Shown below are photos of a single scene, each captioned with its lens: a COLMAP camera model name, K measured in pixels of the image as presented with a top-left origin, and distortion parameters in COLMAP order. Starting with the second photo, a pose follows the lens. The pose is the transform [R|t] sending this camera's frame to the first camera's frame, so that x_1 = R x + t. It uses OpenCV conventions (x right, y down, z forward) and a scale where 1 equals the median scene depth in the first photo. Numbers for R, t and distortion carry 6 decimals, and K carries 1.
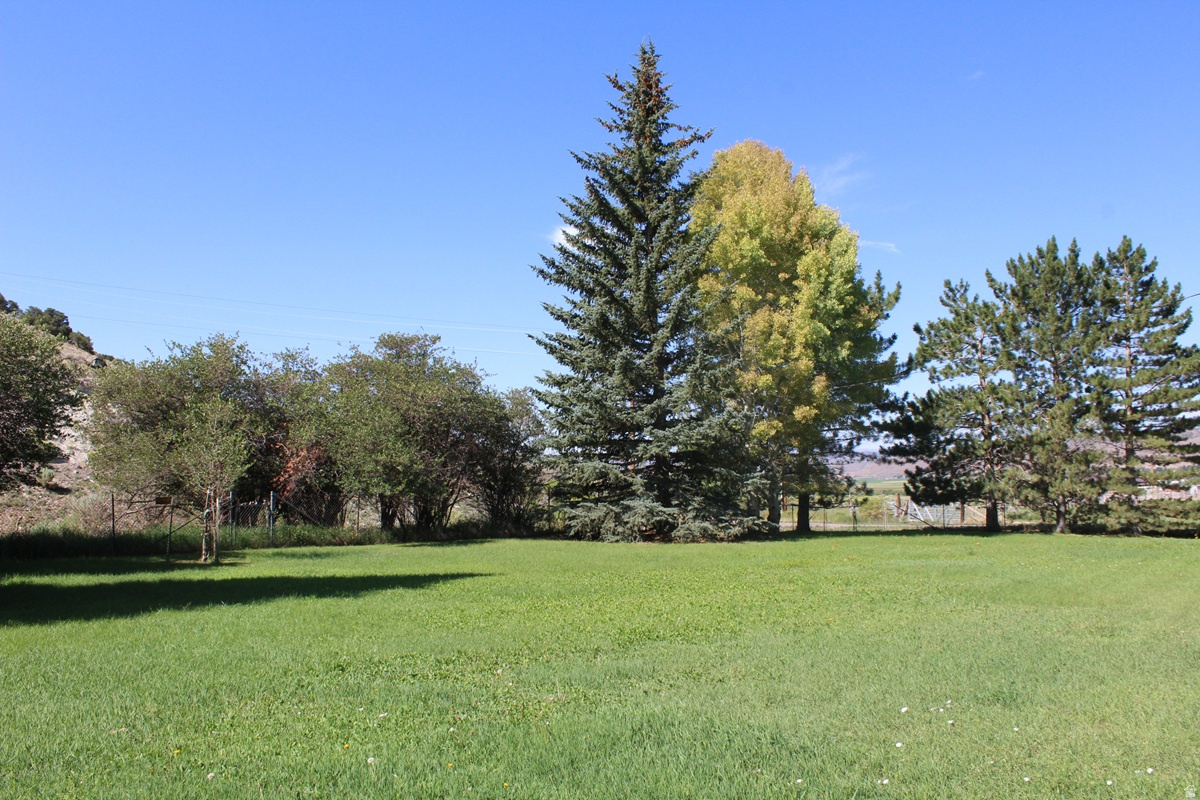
lens RADIAL K [[1029.1, 0, 599.5], [0, 1029.1, 403.8], [0, 0, 1]] dist [-0.081838, 0.012595]
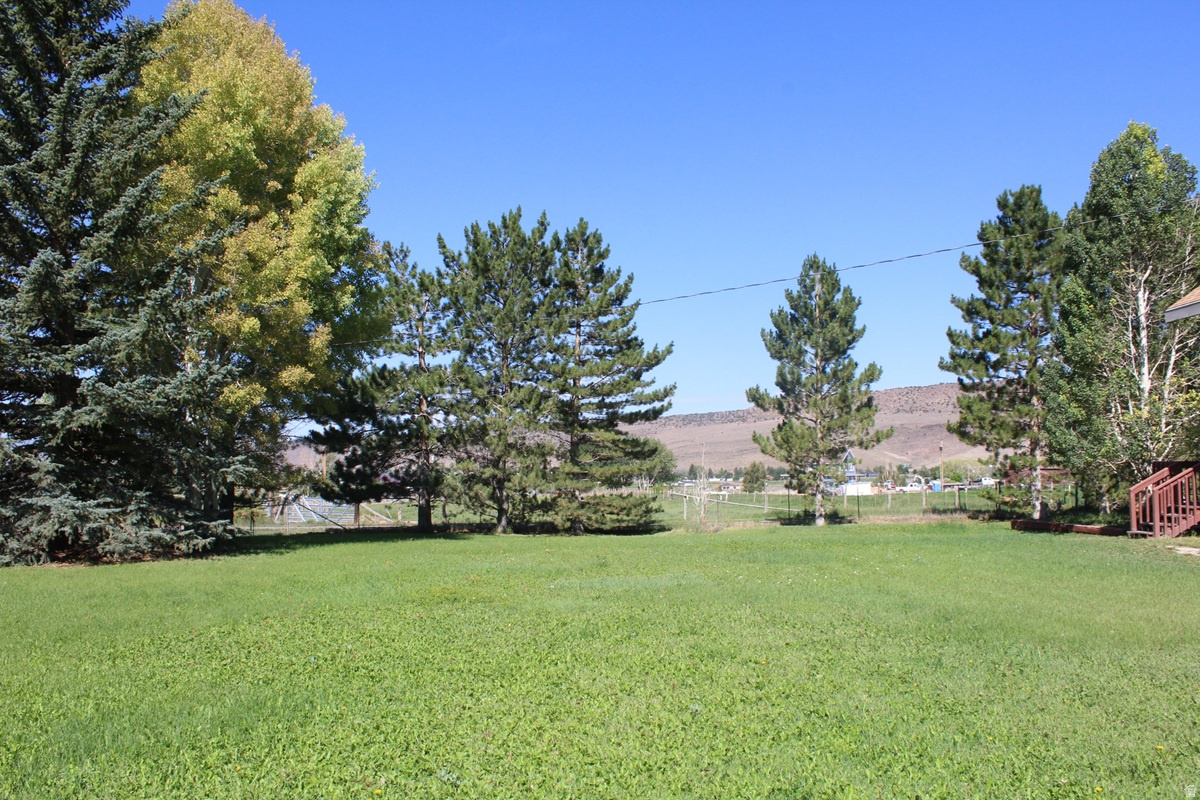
lens RADIAL K [[1029.1, 0, 599.2], [0, 1029.1, 389.0], [0, 0, 1]] dist [-0.081838, 0.012595]
pose [[0.763004, 0.057283, 0.643850, -0.083443], [-0.048119, 0.998335, -0.031798, 0.025441], [-0.644600, -0.006720, 0.764491, 0.254141]]
